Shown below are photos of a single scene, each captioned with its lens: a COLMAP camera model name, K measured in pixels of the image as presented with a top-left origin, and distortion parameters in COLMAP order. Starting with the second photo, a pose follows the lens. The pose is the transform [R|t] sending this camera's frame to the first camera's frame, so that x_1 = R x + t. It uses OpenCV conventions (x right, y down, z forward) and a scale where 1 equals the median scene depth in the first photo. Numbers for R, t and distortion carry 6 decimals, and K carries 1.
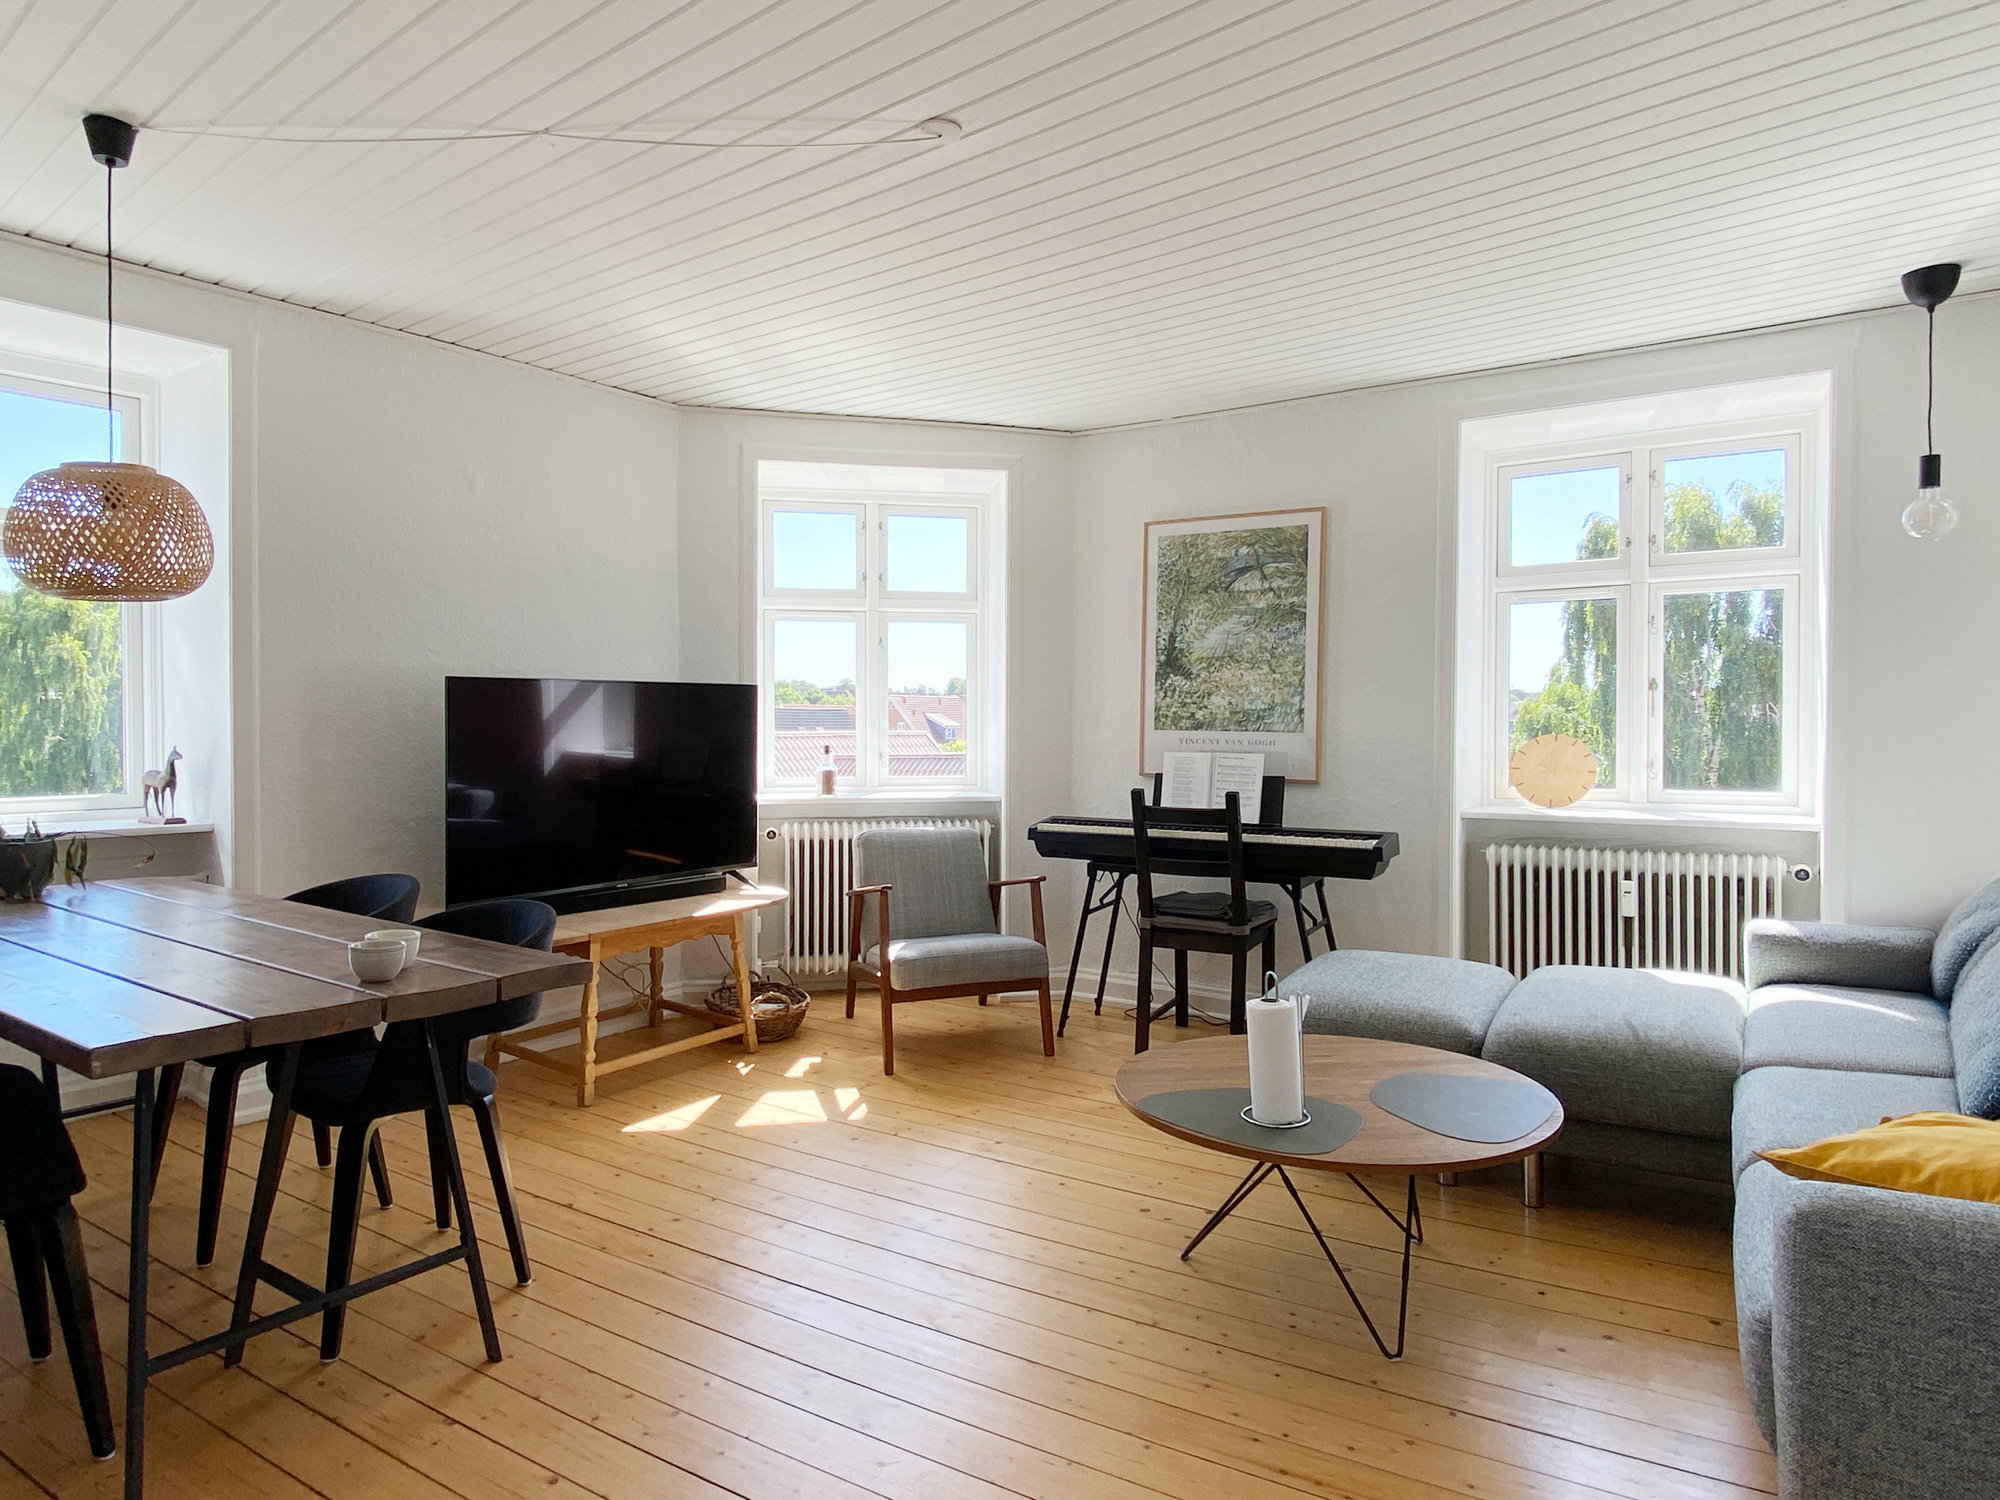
lens RADIAL K [[1161.7, 0, 1000.0], [0, 1161.7, 750.0], [0, 0, 1]] dist [0.075245, -0.073699]
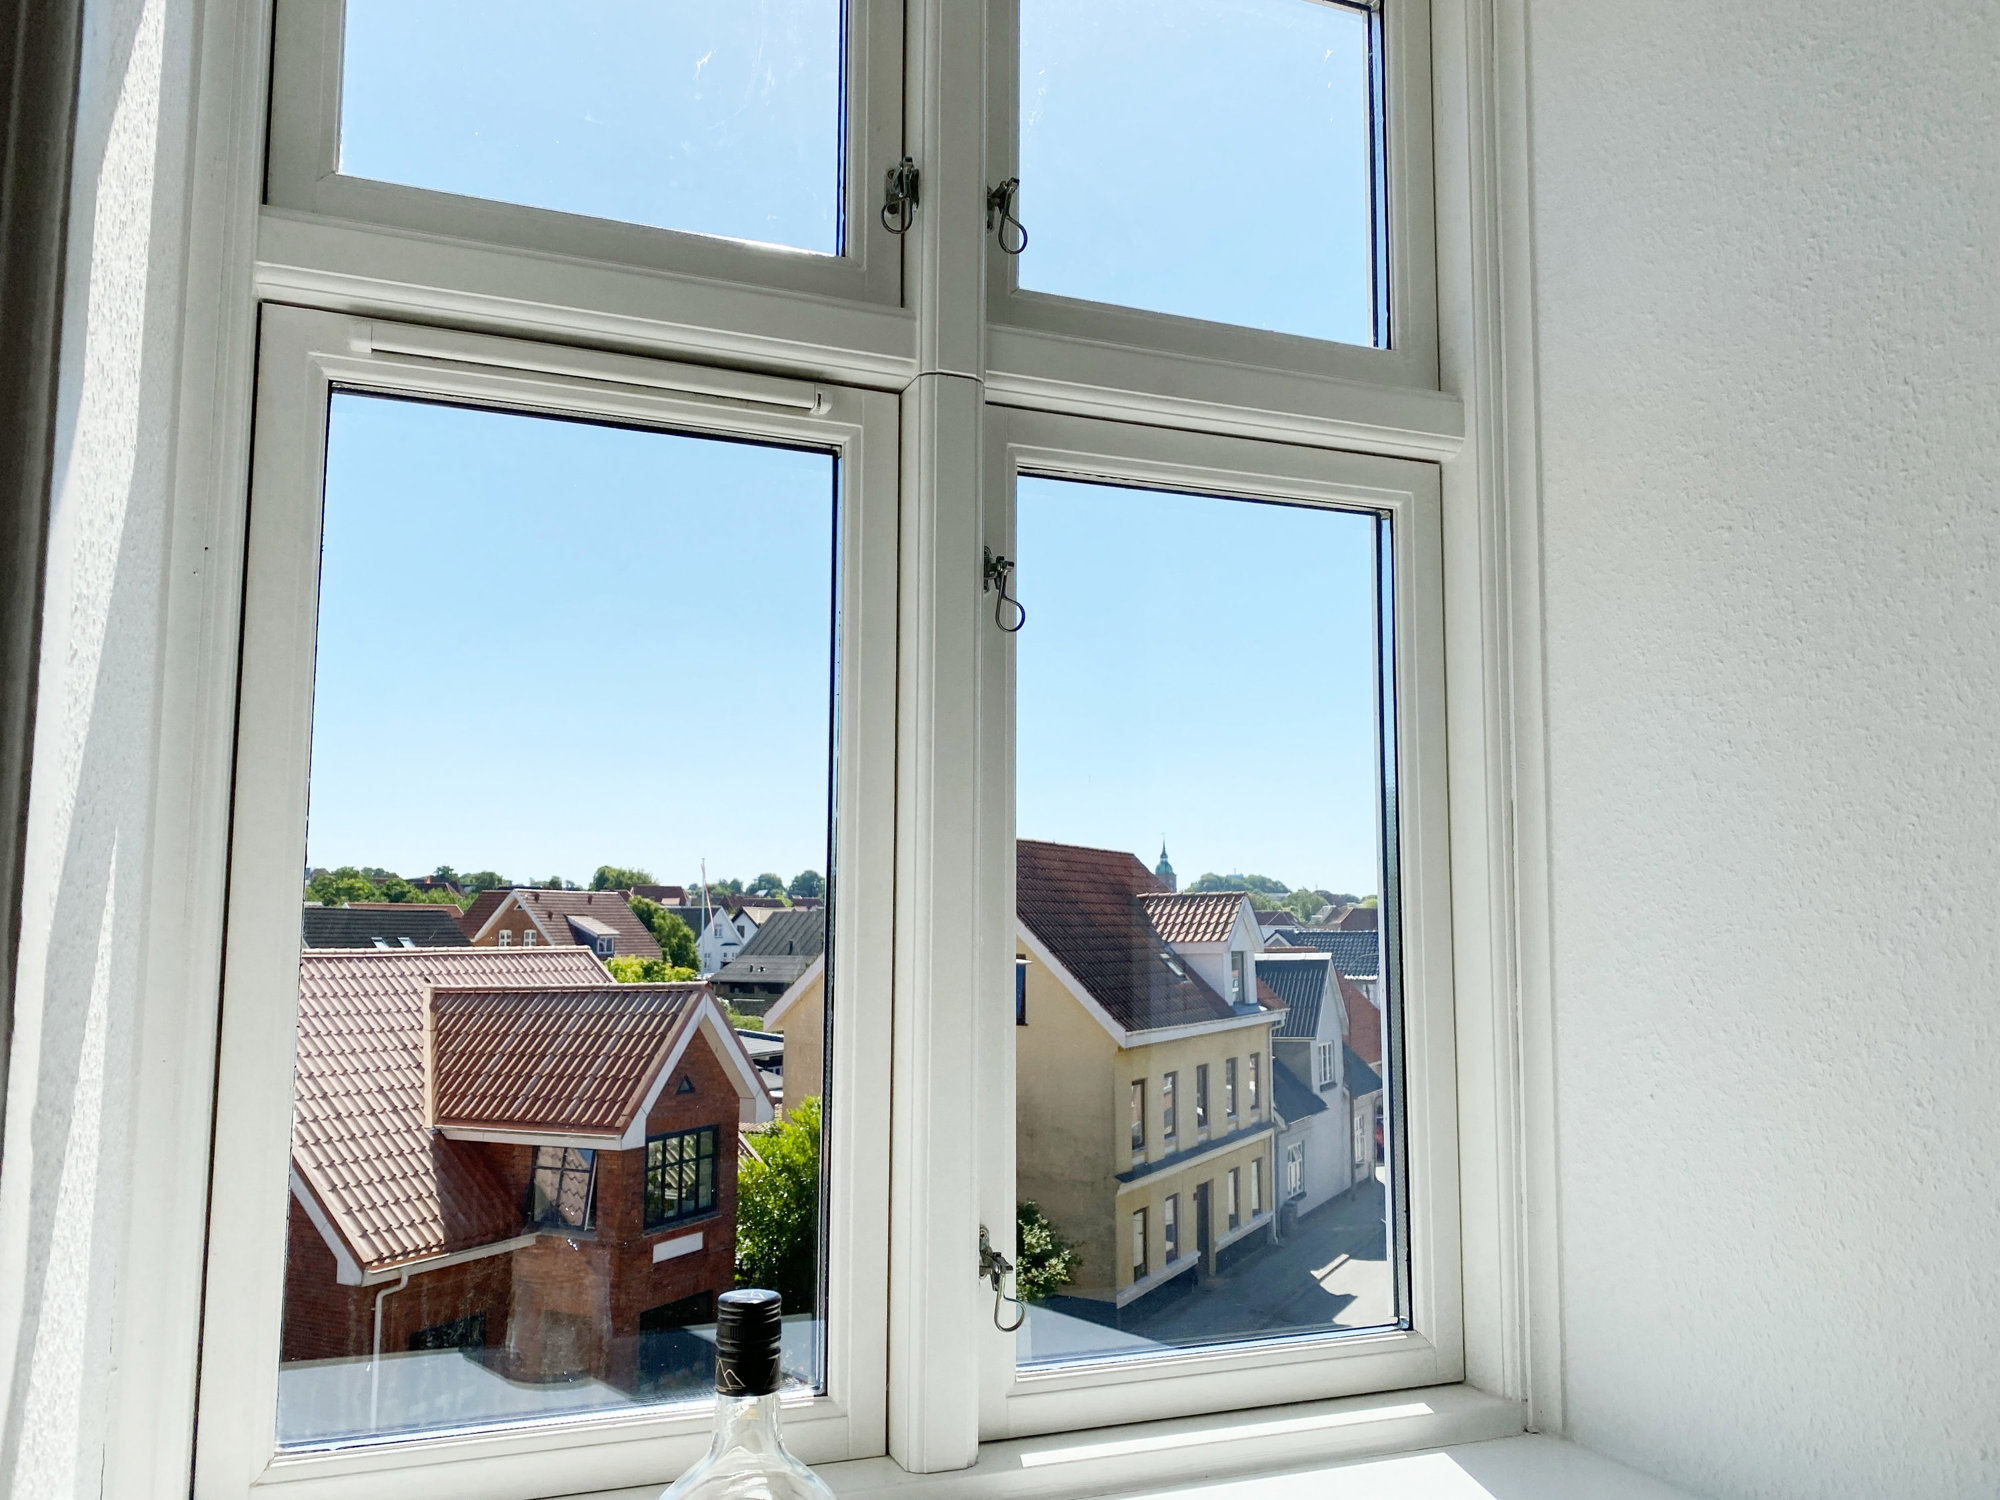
lens RADIAL K [[1513.9, 0, 1000.0], [0, 1513.9, 750.0], [0, 0, 1]] dist [0.060633, -0.074692]
pose [[0.976262, 0.030475, 0.214438, -0.154005], [-0.000004, 0.990055, -0.140682, -0.036907], [-0.216593, 0.137342, 0.966553, 0.823218]]
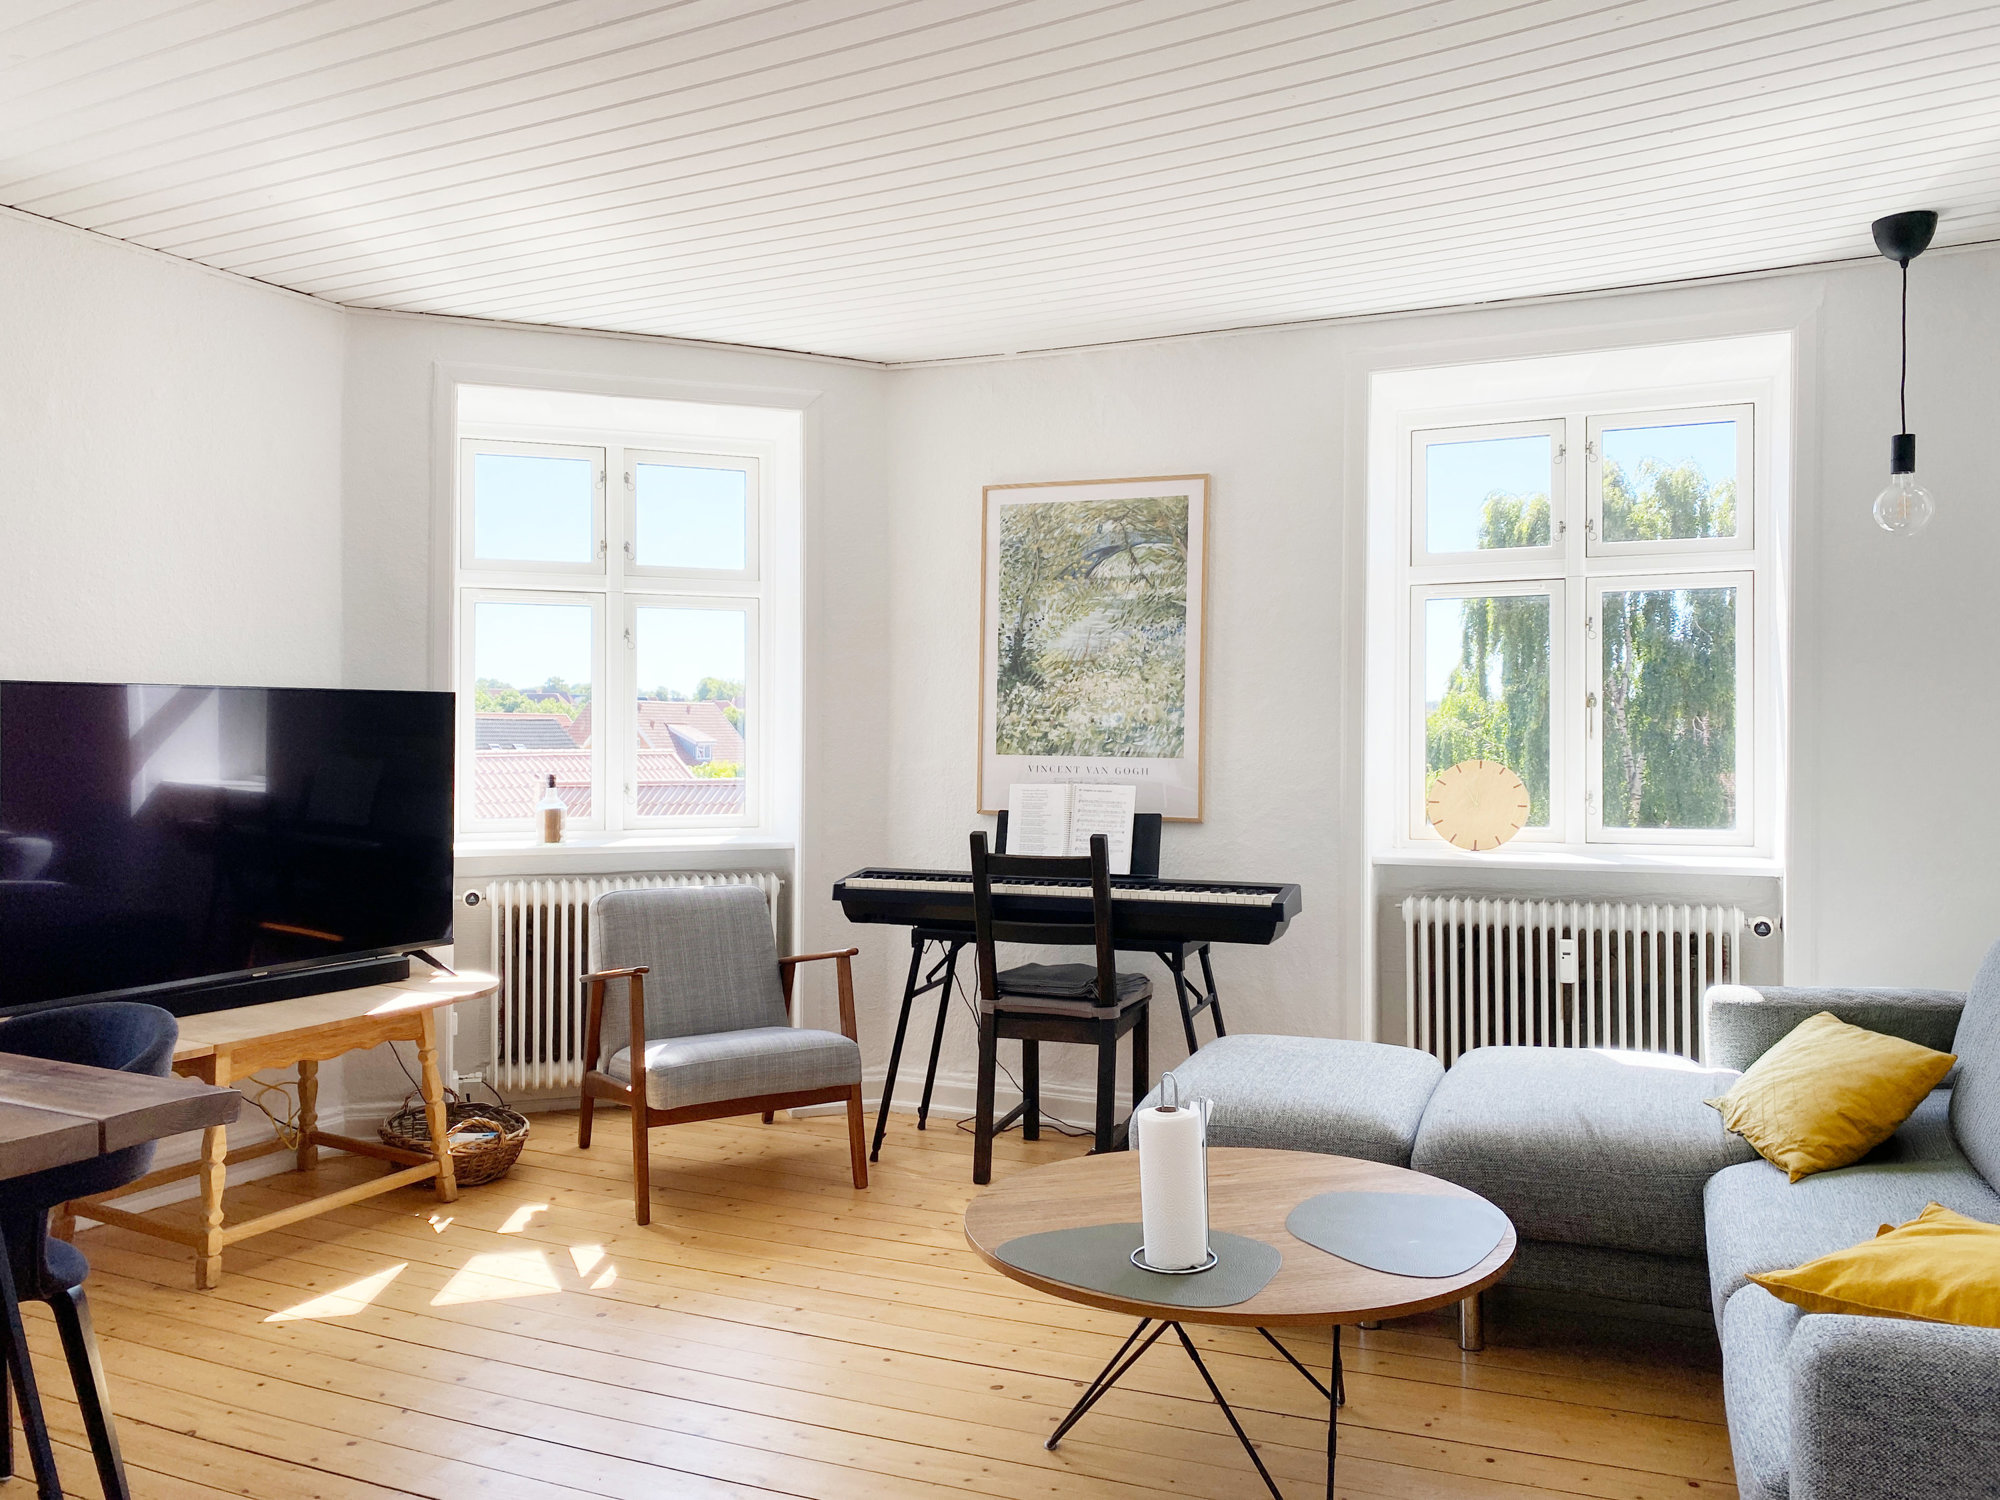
lens RADIAL K [[1513.9, 0, 1000.0], [0, 1513.9, 750.0], [0, 0, 1]] dist [0.060633, -0.074692]
pose [[0.988202, -0.000026, 0.153158, -0.019923], [0.002349, 0.999885, -0.014985, -0.005887], [-0.153140, 0.015168, 0.988088, 0.008932]]
